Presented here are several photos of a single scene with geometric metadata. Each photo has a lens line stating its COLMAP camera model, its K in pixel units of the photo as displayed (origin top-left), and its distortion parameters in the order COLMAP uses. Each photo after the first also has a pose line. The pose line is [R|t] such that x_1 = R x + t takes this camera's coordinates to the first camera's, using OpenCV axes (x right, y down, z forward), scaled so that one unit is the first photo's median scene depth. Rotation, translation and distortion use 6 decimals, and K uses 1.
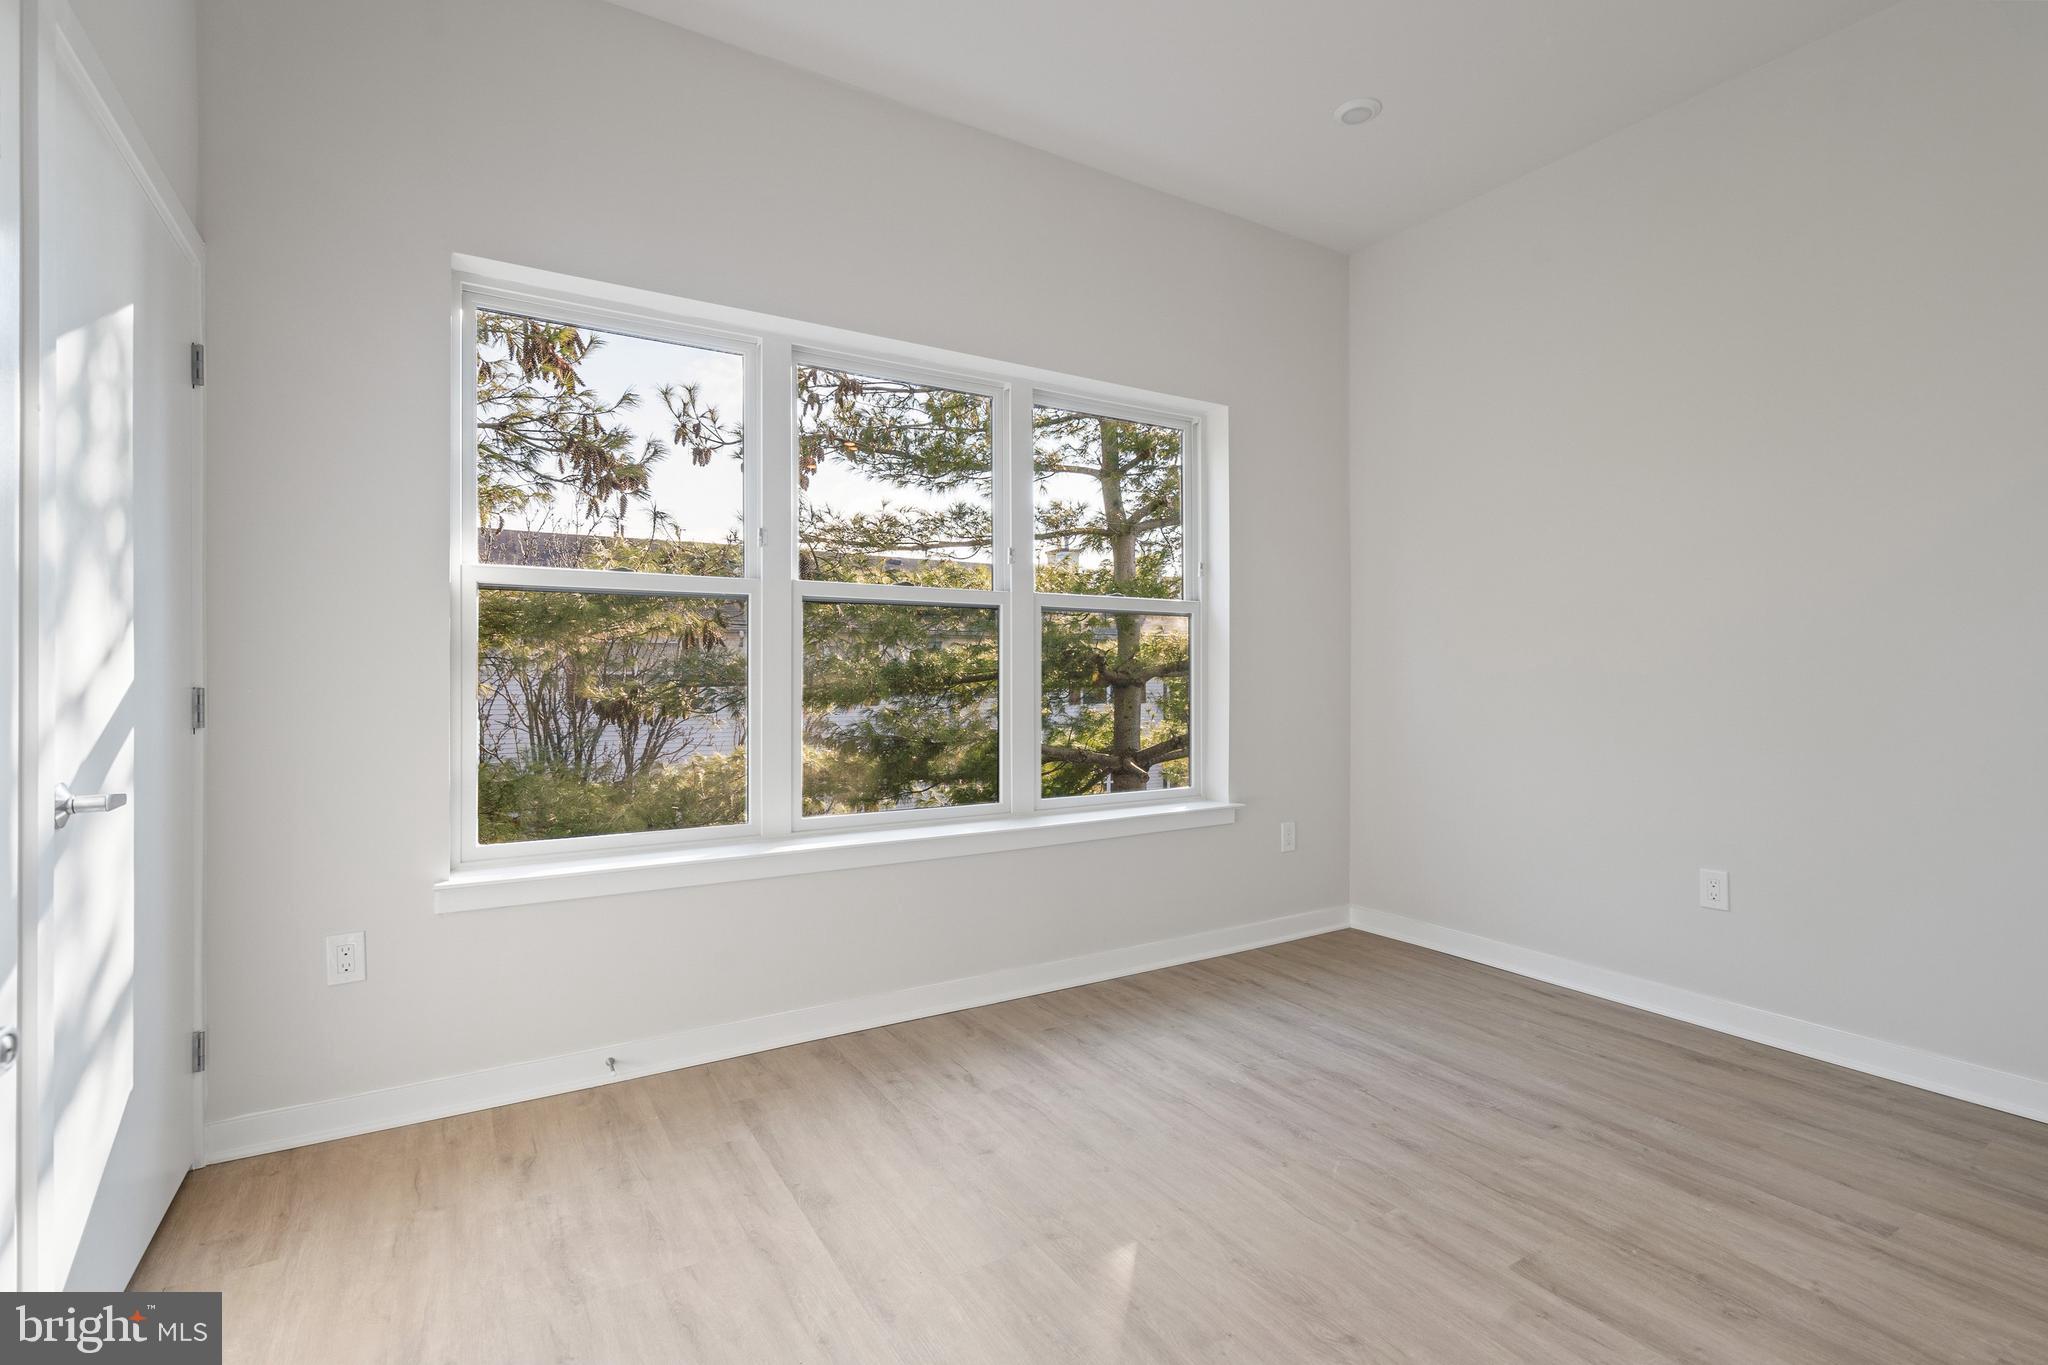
lens RADIAL K [[957.4, 0, 1020.3], [0, 957.4, 678.8], [0, 0, 1]] dist [-0.002202, 0.001384]
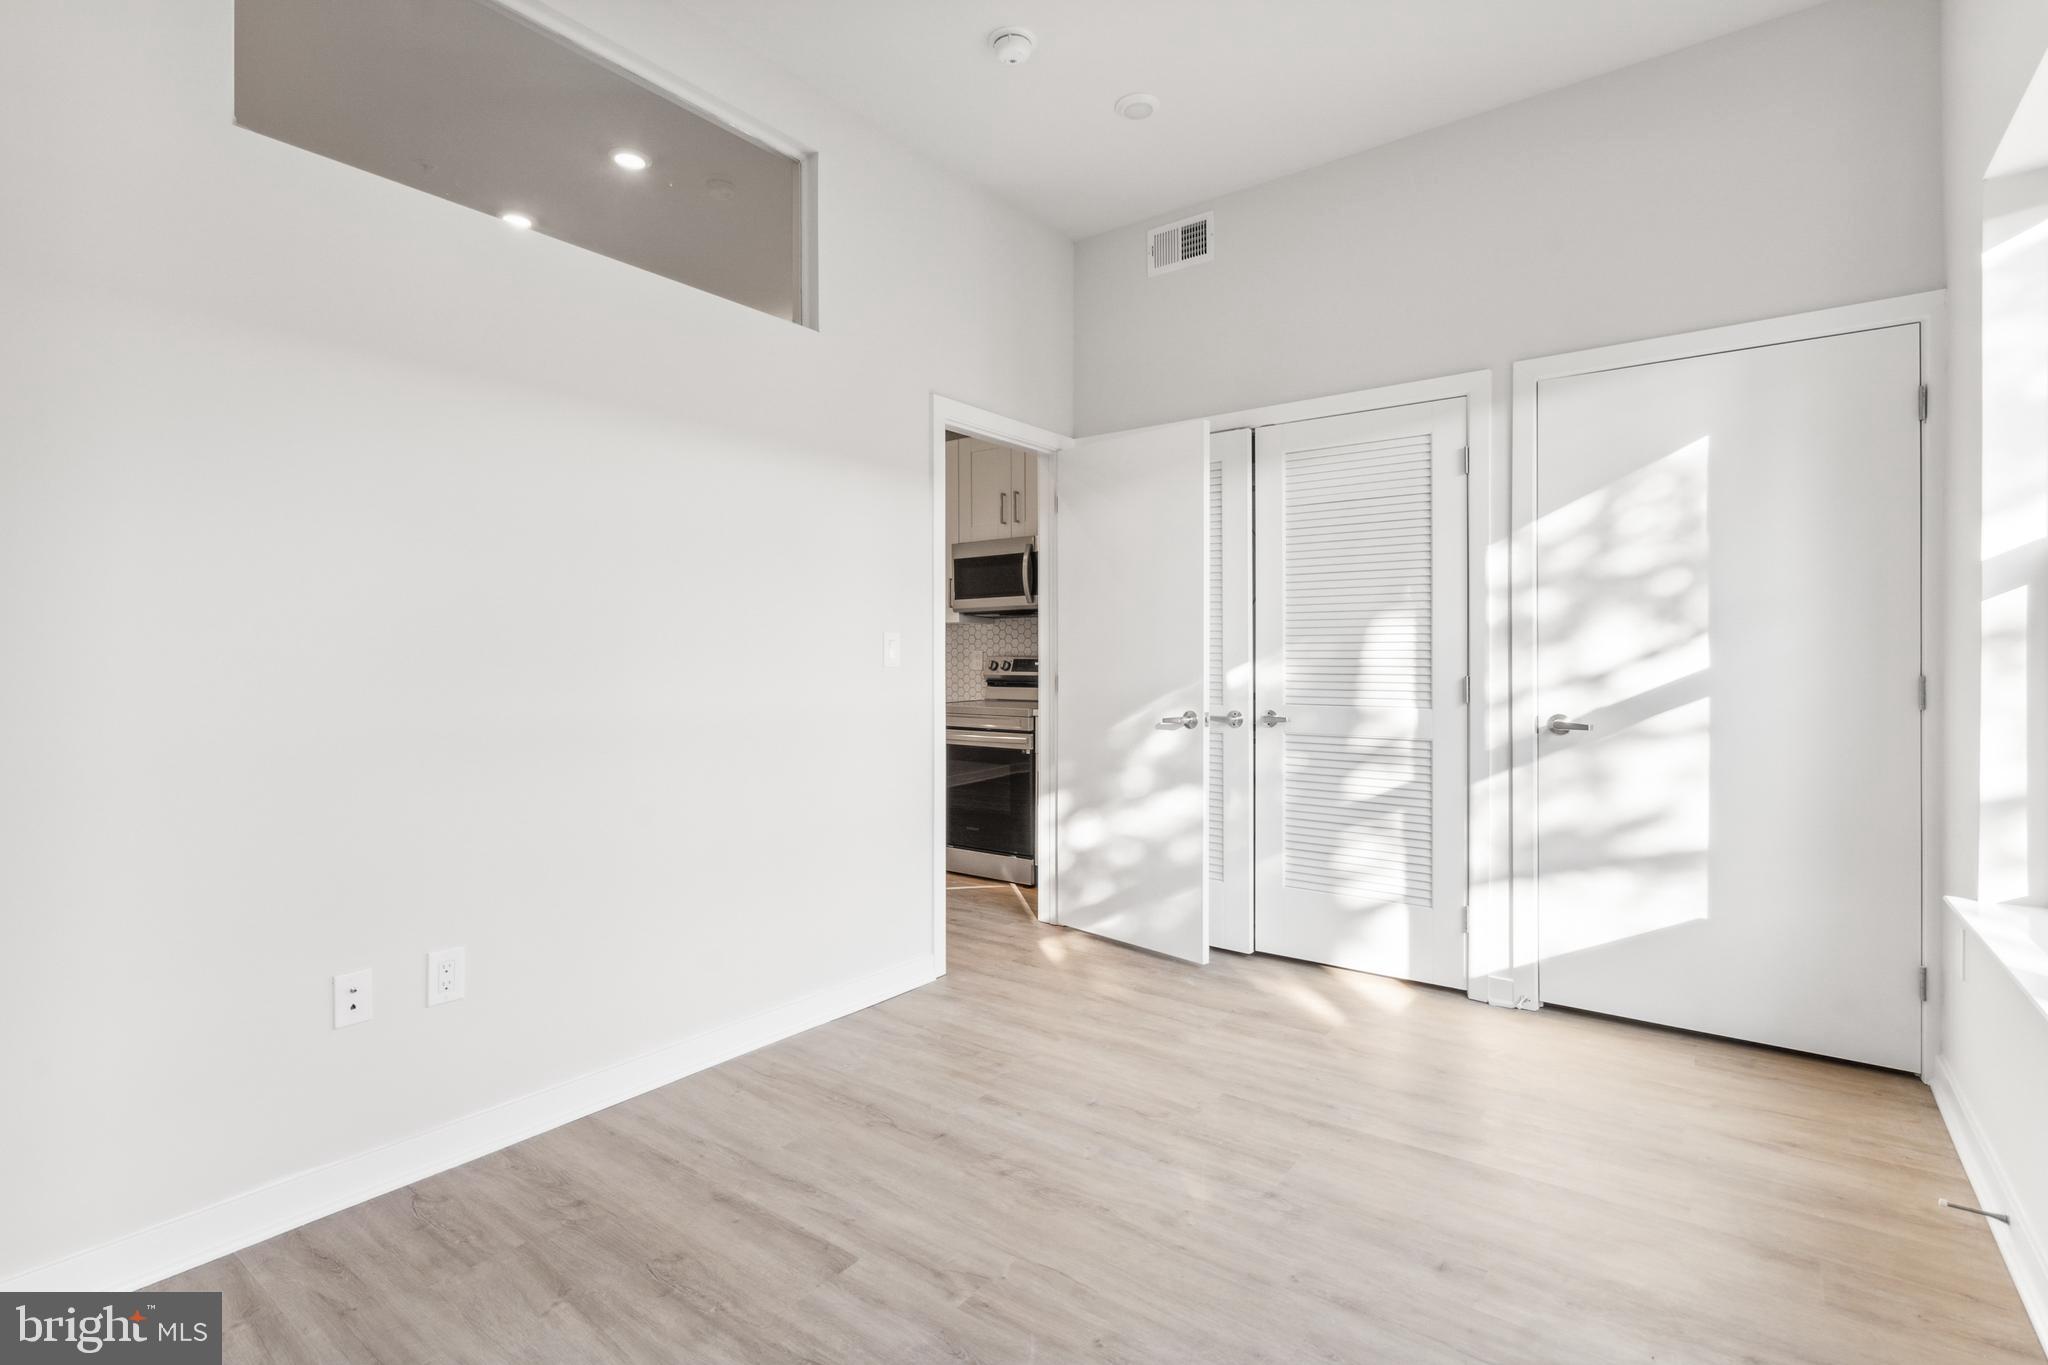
lens RADIAL K [[957.4, 0, 1020.8], [0, 957.4, 667.7], [0, 0, 1]] dist [-0.002202, 0.001384]
pose [[-0.928970, 0.005344, -0.370117, 0.680432], [-0.000676, 0.999870, 0.016134, -0.019551], [0.370155, 0.015238, -0.928845, 1.873102]]
